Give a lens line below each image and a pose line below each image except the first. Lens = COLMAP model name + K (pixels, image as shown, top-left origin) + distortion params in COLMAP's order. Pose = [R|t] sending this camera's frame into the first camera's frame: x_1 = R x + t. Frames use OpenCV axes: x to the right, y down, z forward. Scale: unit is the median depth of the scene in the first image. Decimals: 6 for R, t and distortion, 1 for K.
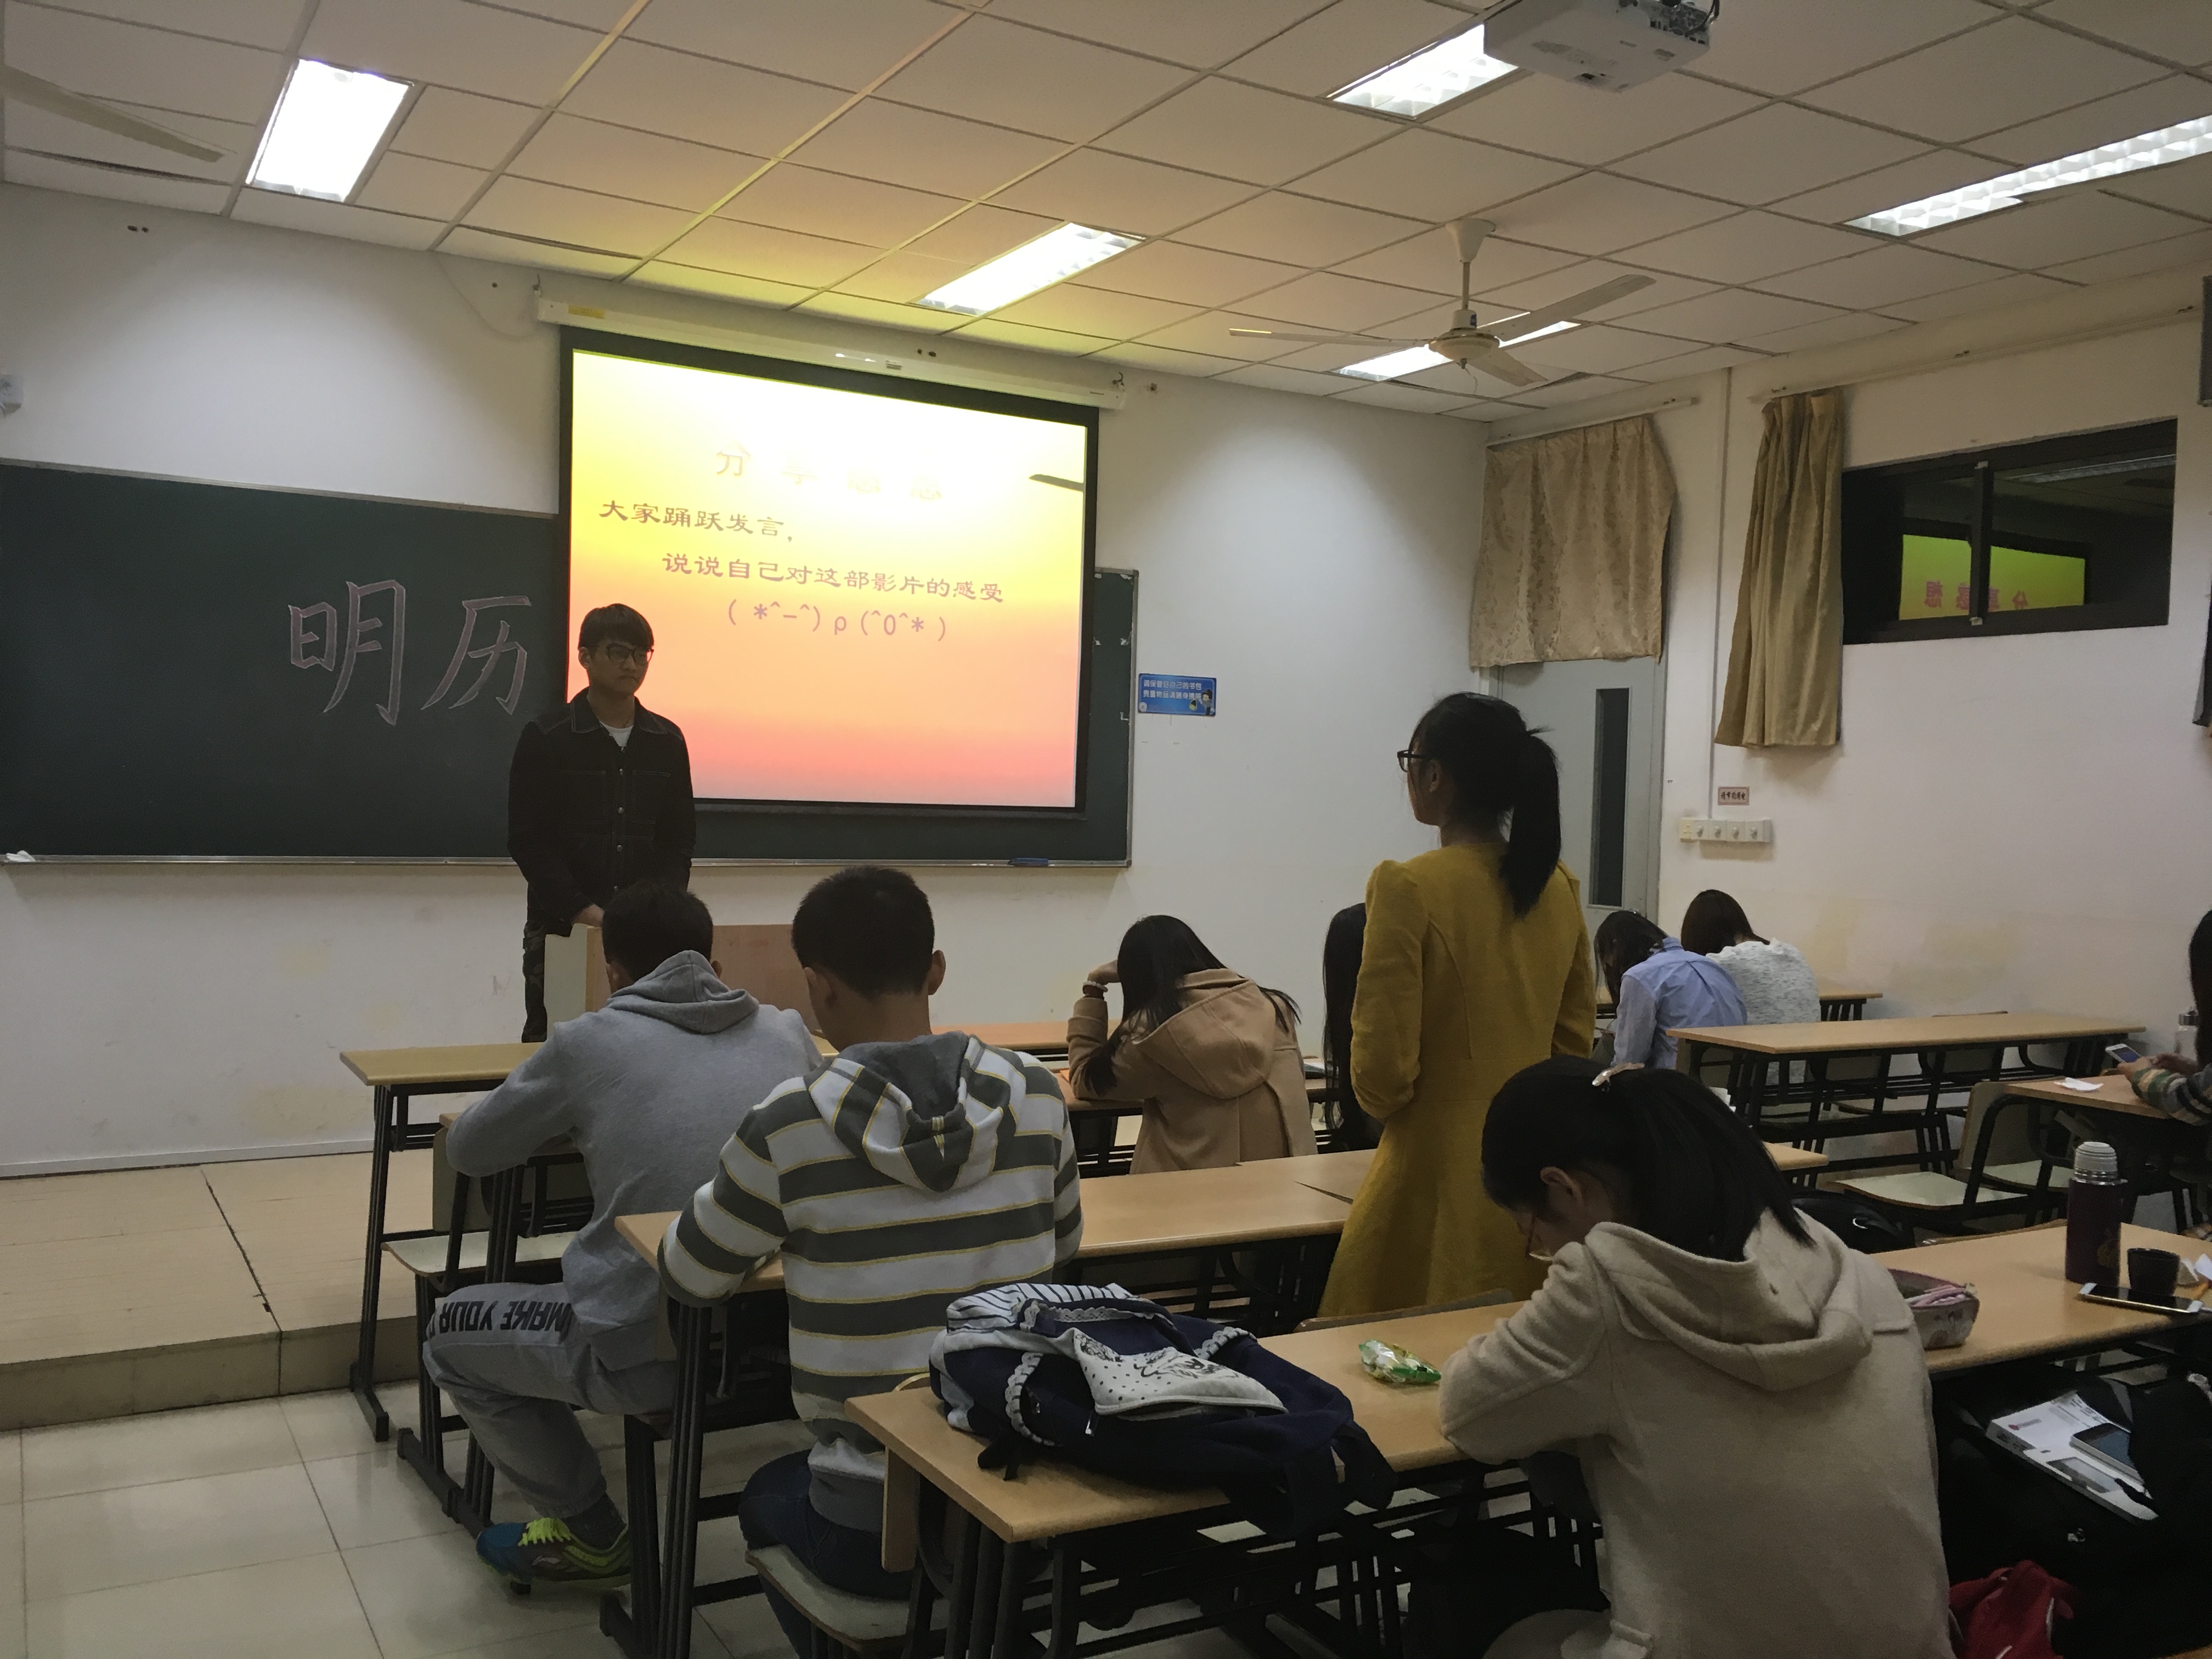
lens RADIAL K [[1882.4, 0, 1102.5], [0, 1882.4, 820.8], [0, 0, 1]] dist [0.074788, -0.078827]
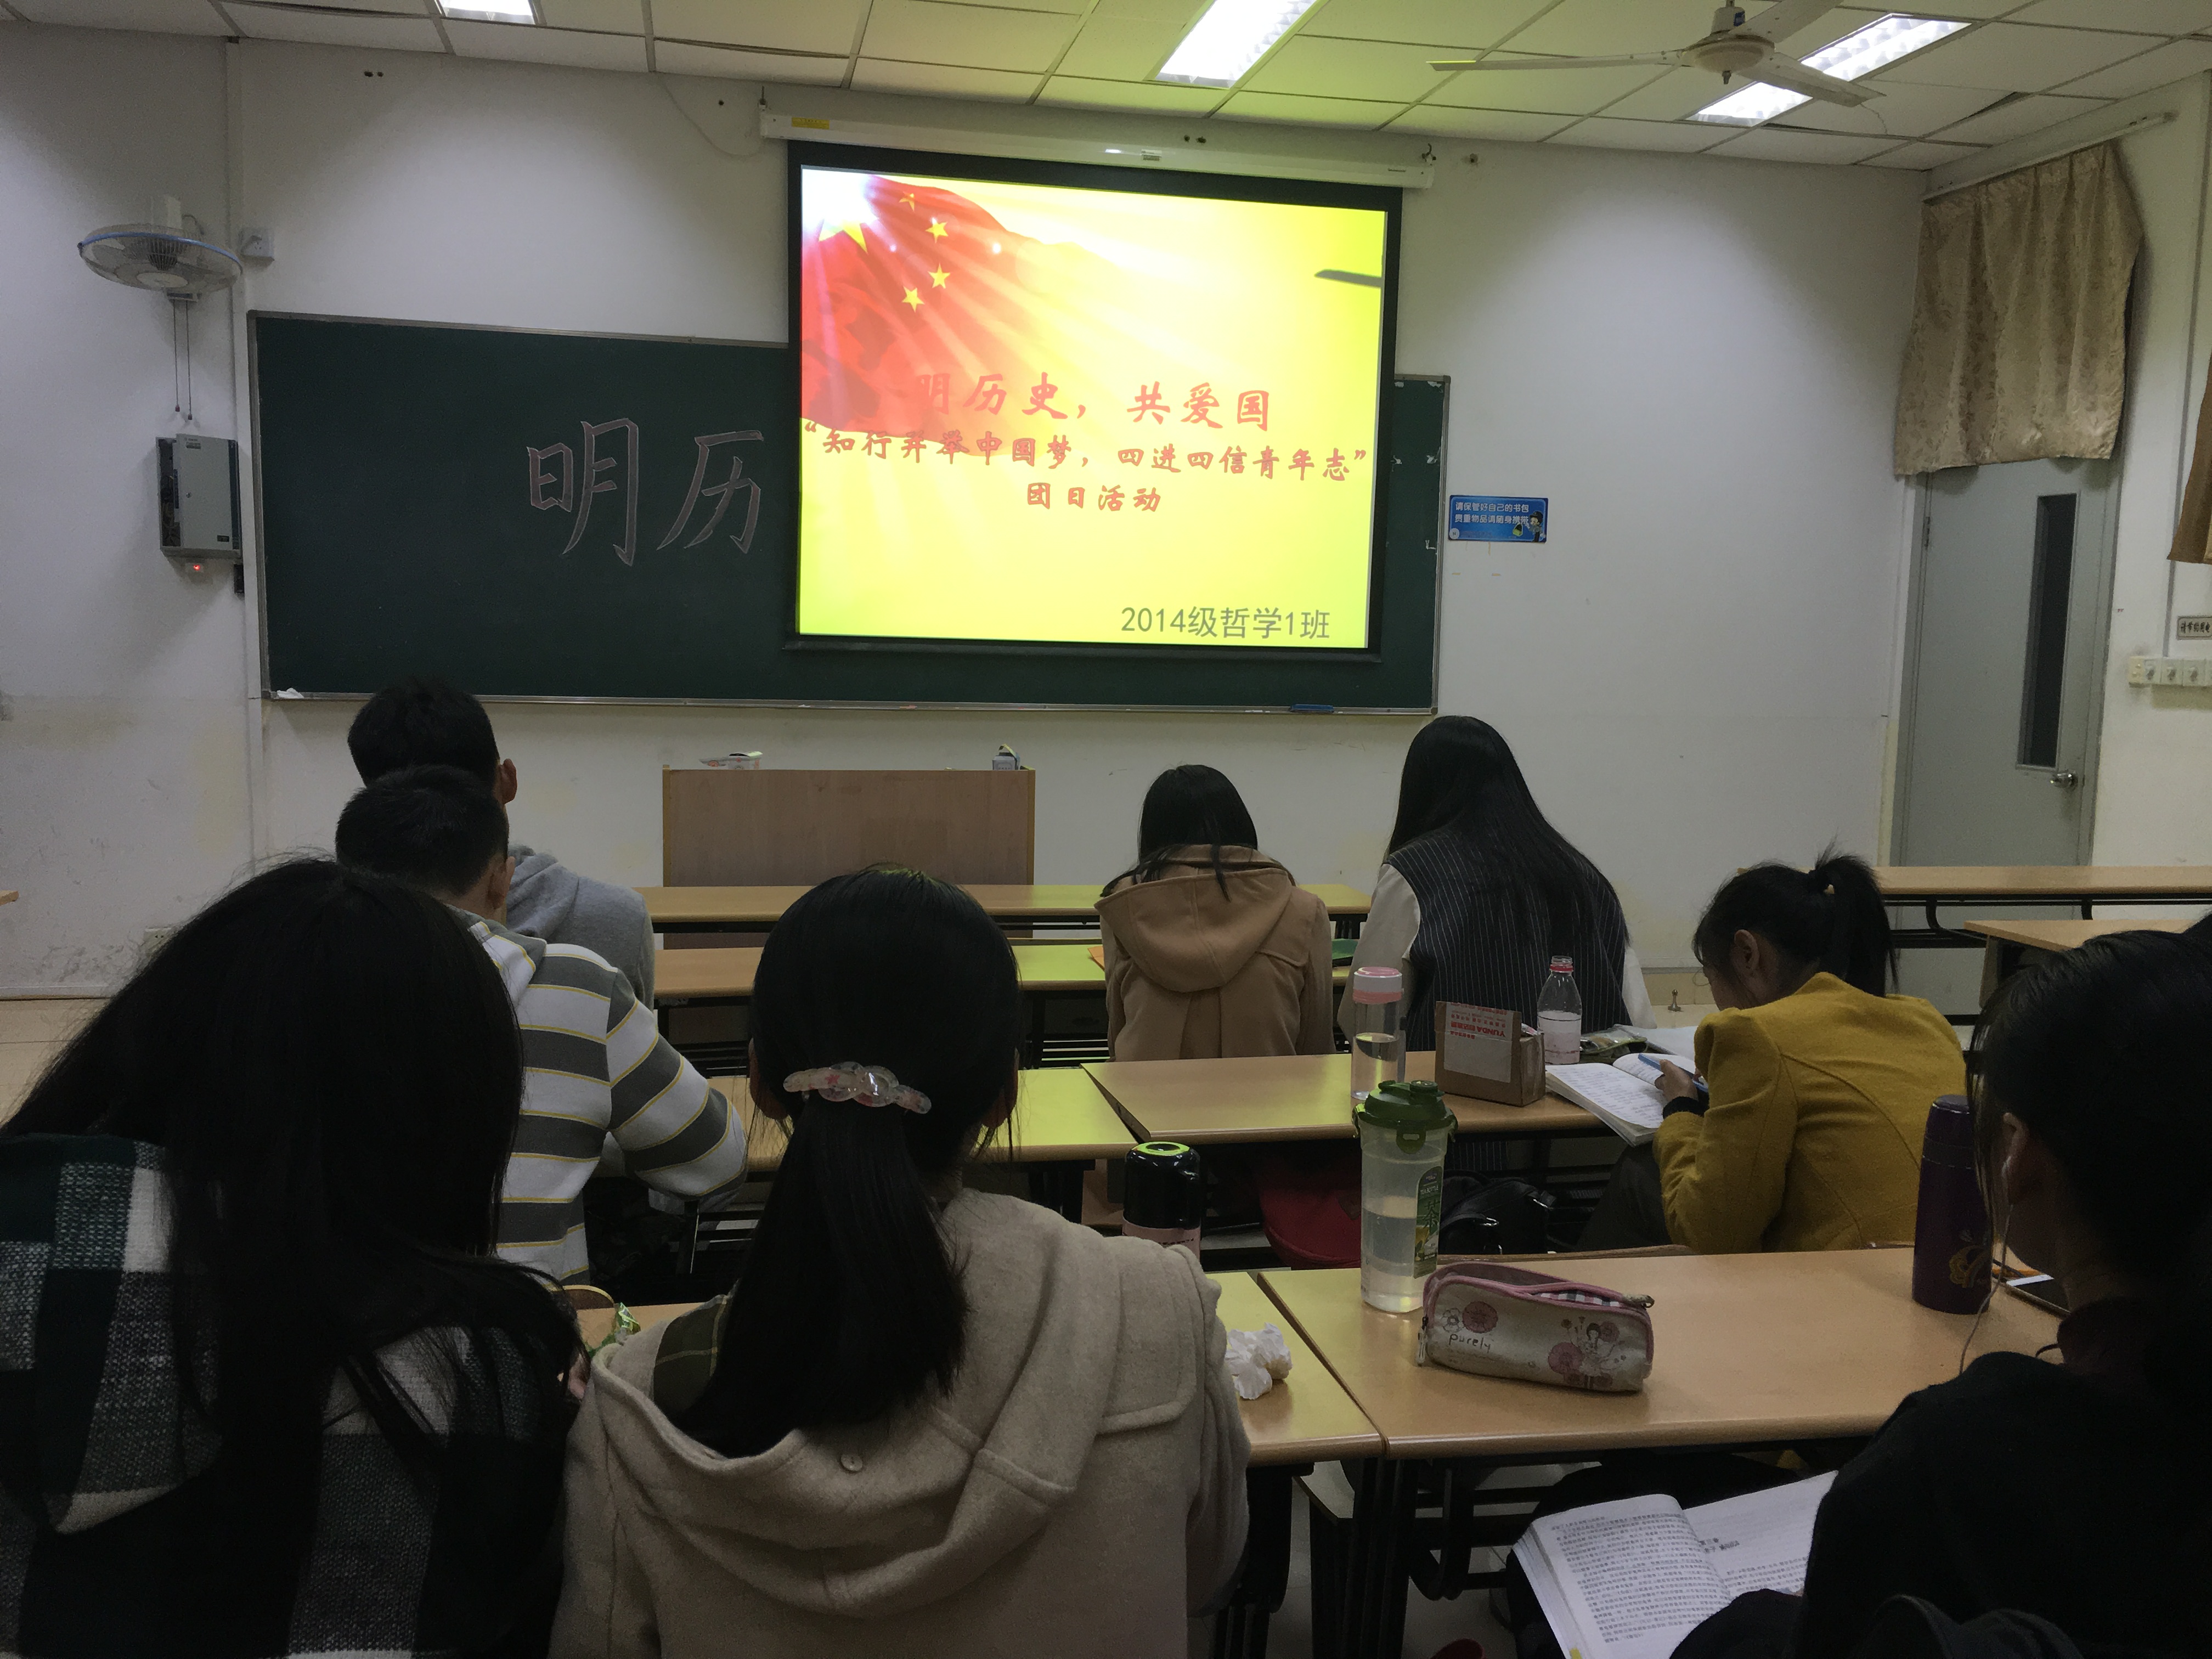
lens RADIAL K [[1918.3, 0, 1113.4], [0, 1918.3, 835.8], [0, 0, 1]] dist [0.089262, -0.102330]
pose [[0.950725, 0.026550, -0.308896, 0.153677], [-0.000378, 0.996425, 0.084481, 0.004528], [0.310034, -0.080201, 0.947336, 0.082975]]
